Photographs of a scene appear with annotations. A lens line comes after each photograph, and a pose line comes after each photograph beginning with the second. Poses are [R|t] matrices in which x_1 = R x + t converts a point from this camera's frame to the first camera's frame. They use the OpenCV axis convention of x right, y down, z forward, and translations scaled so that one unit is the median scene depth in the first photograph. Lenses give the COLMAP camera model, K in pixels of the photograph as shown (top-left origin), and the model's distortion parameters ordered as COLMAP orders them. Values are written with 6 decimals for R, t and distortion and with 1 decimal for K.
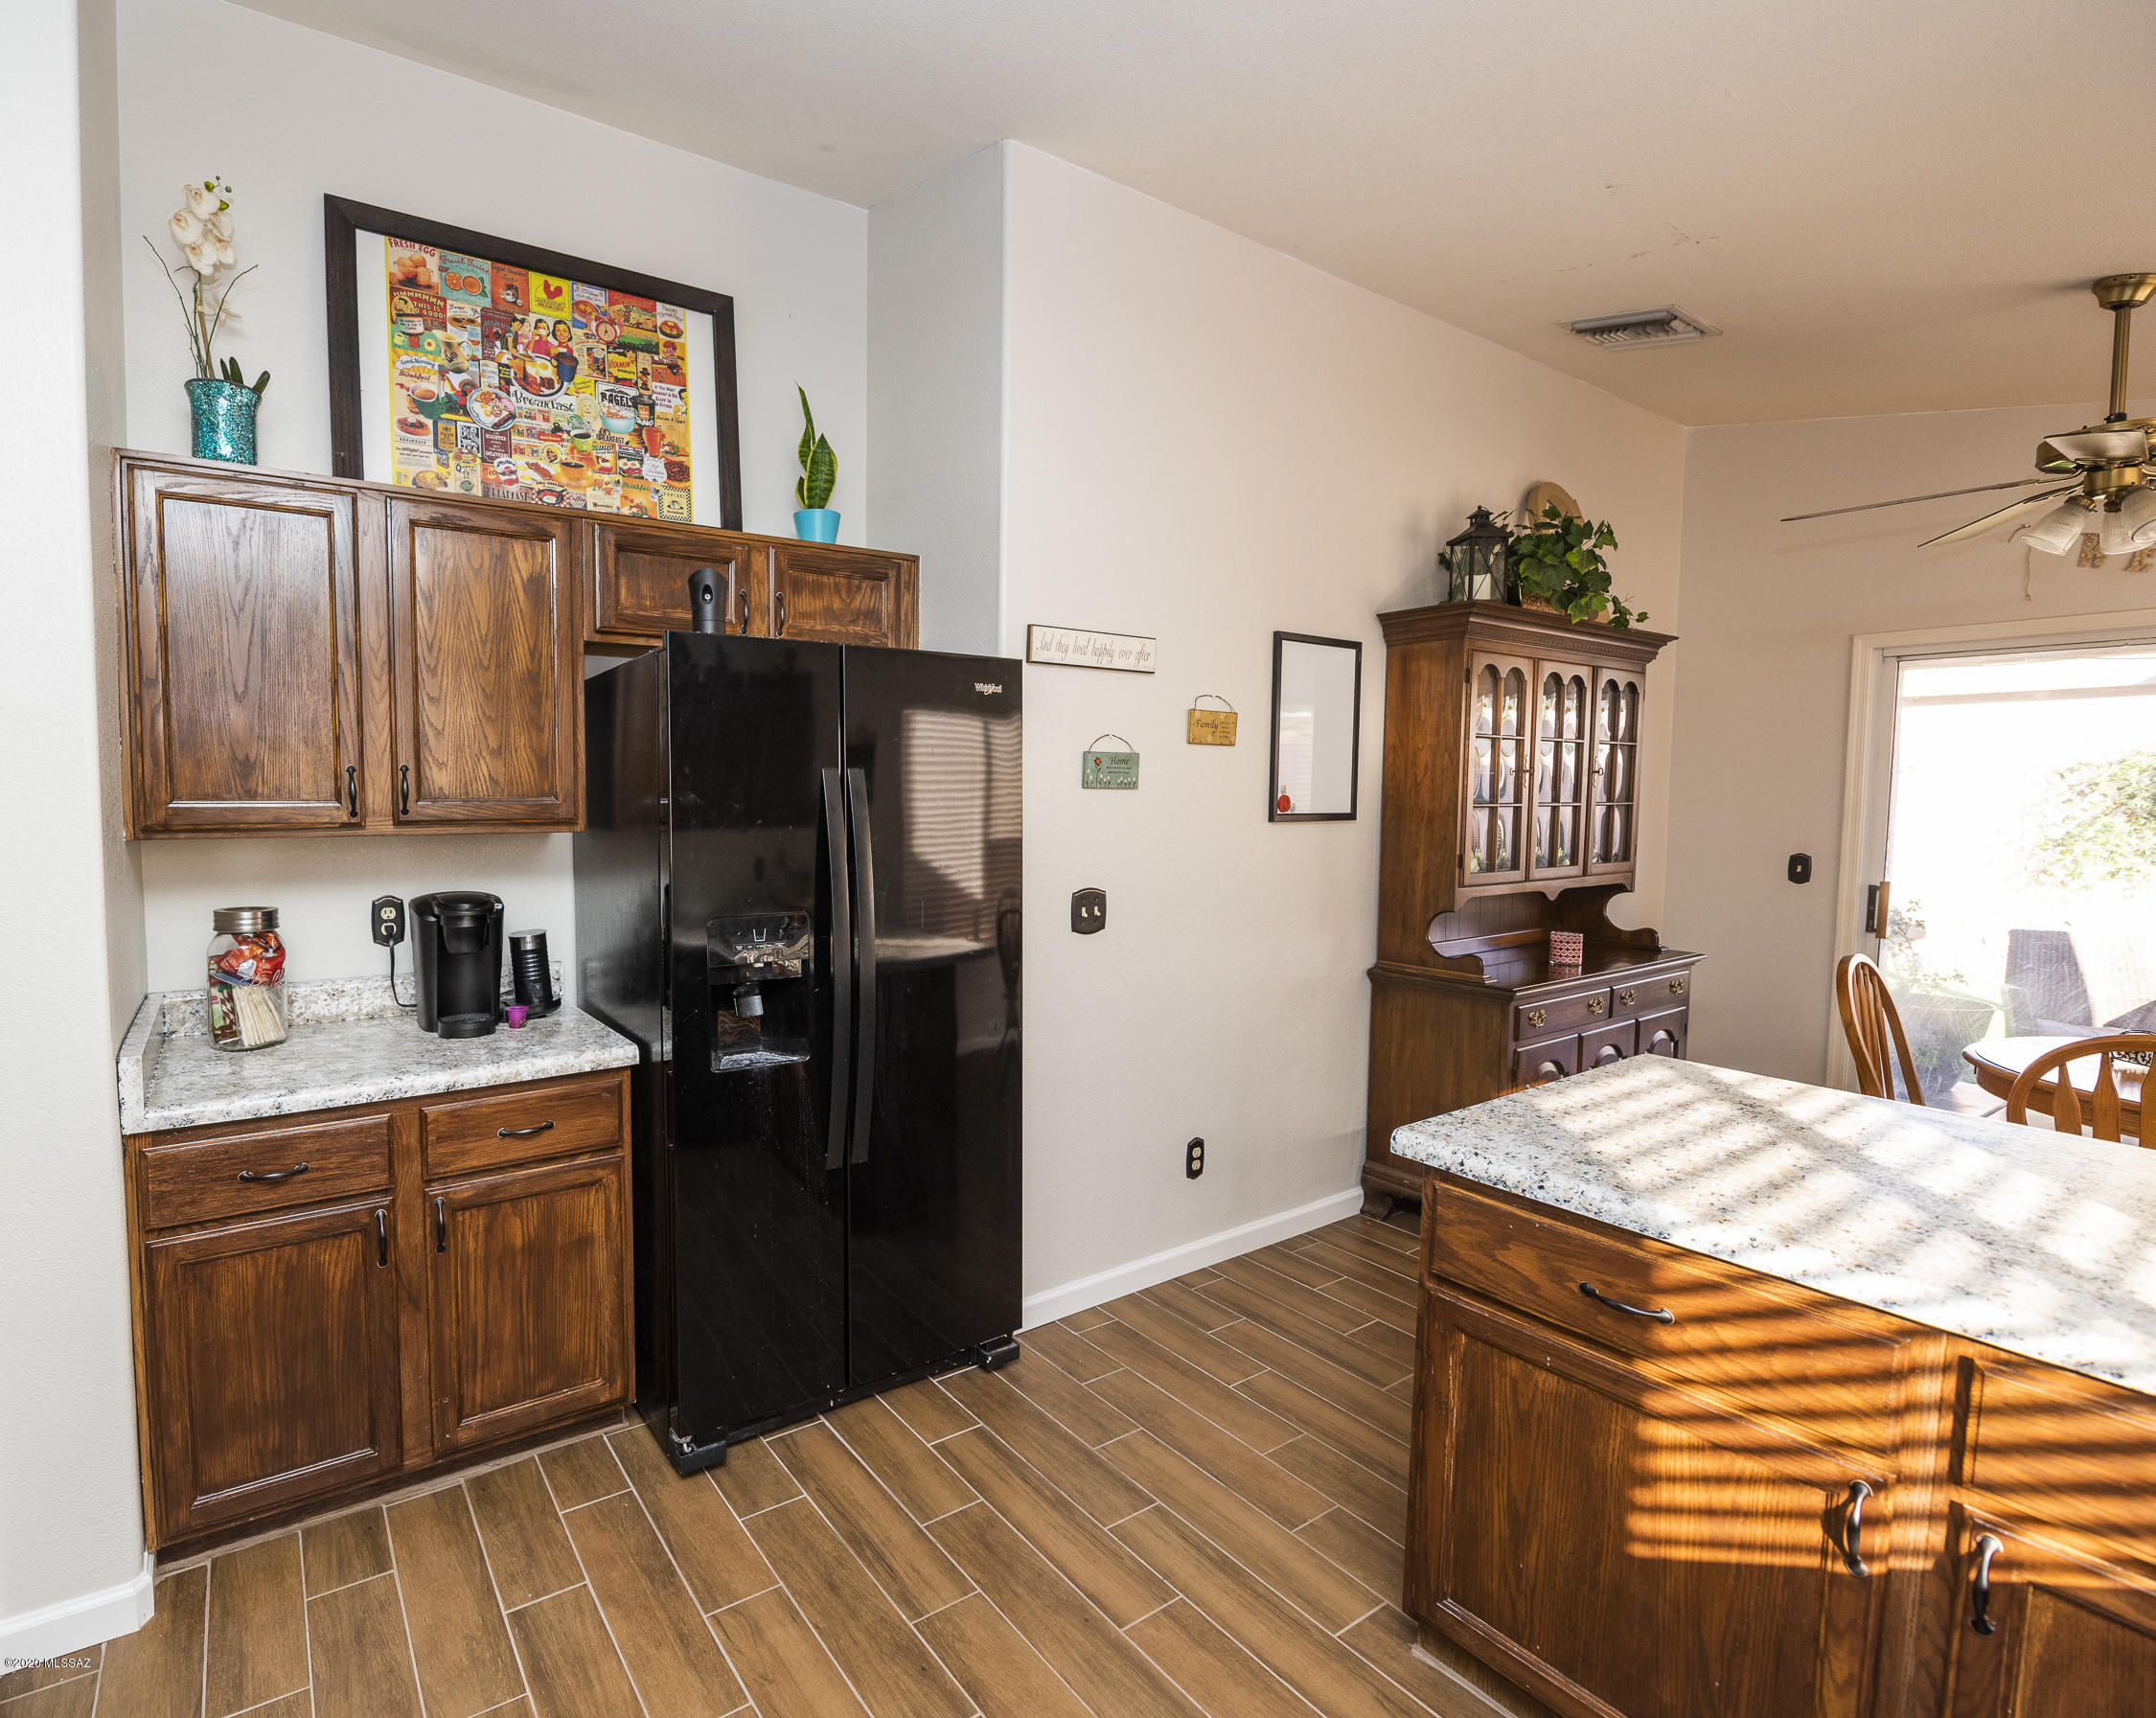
lens RADIAL K [[1114.0, 0, 1076.9], [0, 1114.0, 869.9], [0, 0, 1]] dist [0.013999, 0.001556]
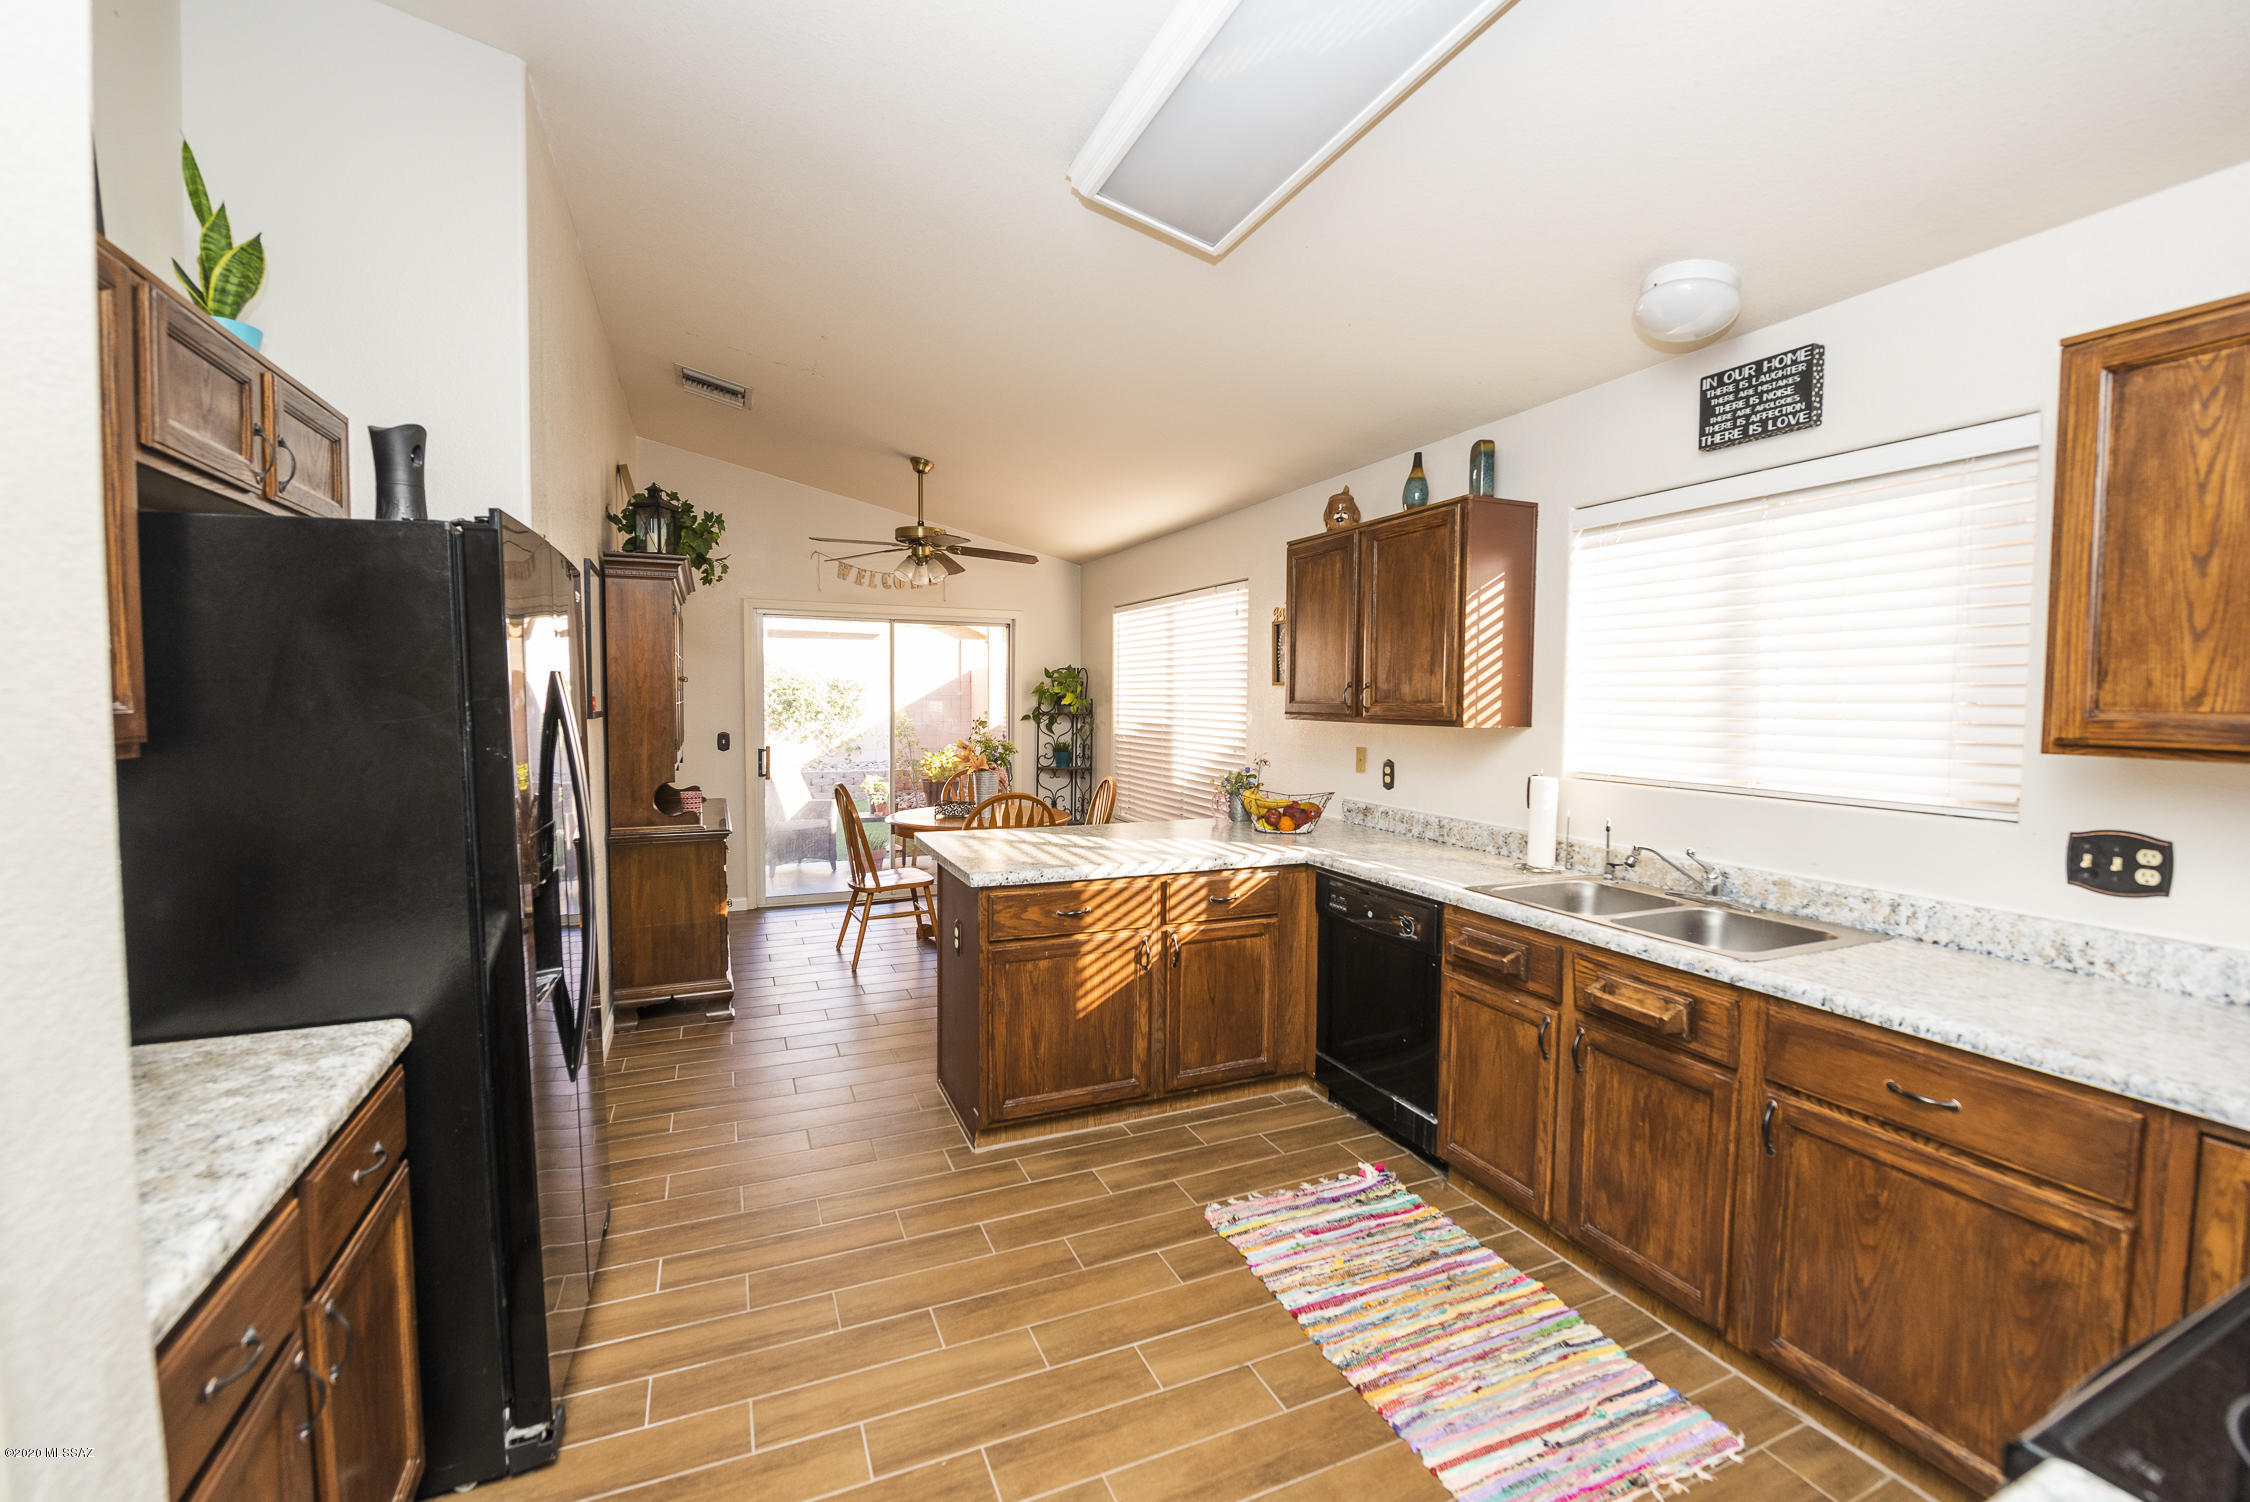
lens RADIAL K [[898.3, 0, 1135.3], [0, 898.3, 745.6], [0, 0, 1]] dist [-0.005470, -0.002967]
pose [[0.210784, -0.060834, 0.975638, -1.320659], [0.069755, 0.996453, 0.047061, -0.040500], [-0.975041, 0.058136, 0.214280, 0.464613]]
